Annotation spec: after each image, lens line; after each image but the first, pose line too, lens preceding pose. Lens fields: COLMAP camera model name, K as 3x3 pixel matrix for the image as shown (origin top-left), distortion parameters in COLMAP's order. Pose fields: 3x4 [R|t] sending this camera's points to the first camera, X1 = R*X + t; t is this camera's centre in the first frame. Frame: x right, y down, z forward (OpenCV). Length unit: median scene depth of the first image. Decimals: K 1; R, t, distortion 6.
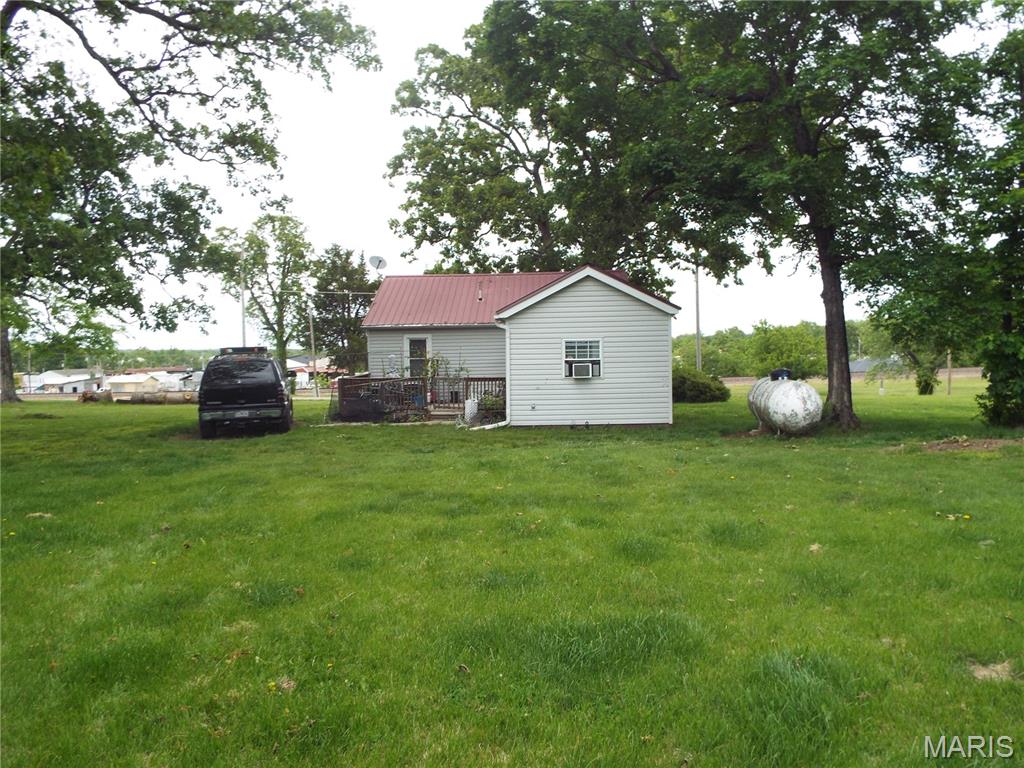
lens RADIAL K [[750.1, 0, 512.0], [0, 750.1, 384.0], [0, 0, 1]] dist [-0.006667, -0.000161]
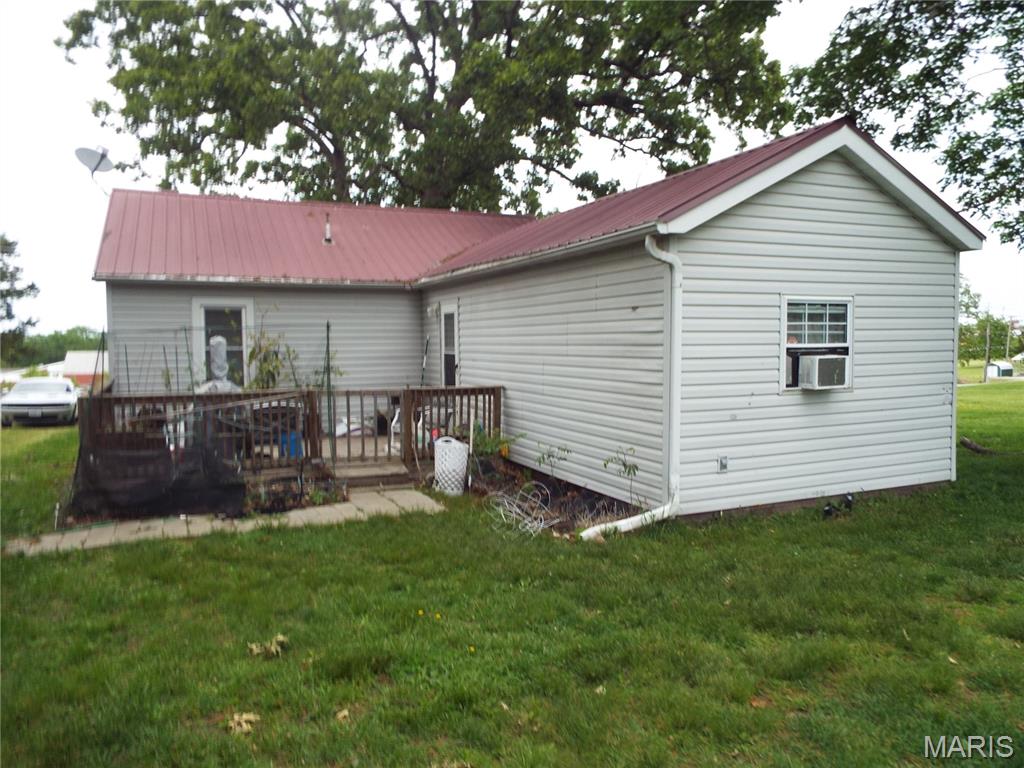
lens RADIAL K [[750.1, 0, 512.0], [0, 750.1, 384.0], [0, 0, 1]] dist [-0.006667, -0.000161]
pose [[0.898678, -0.019794, 0.438163, -0.247160], [0.016672, 0.999801, 0.010973, -0.018435], [-0.438292, -0.002556, 0.898829, 0.692733]]
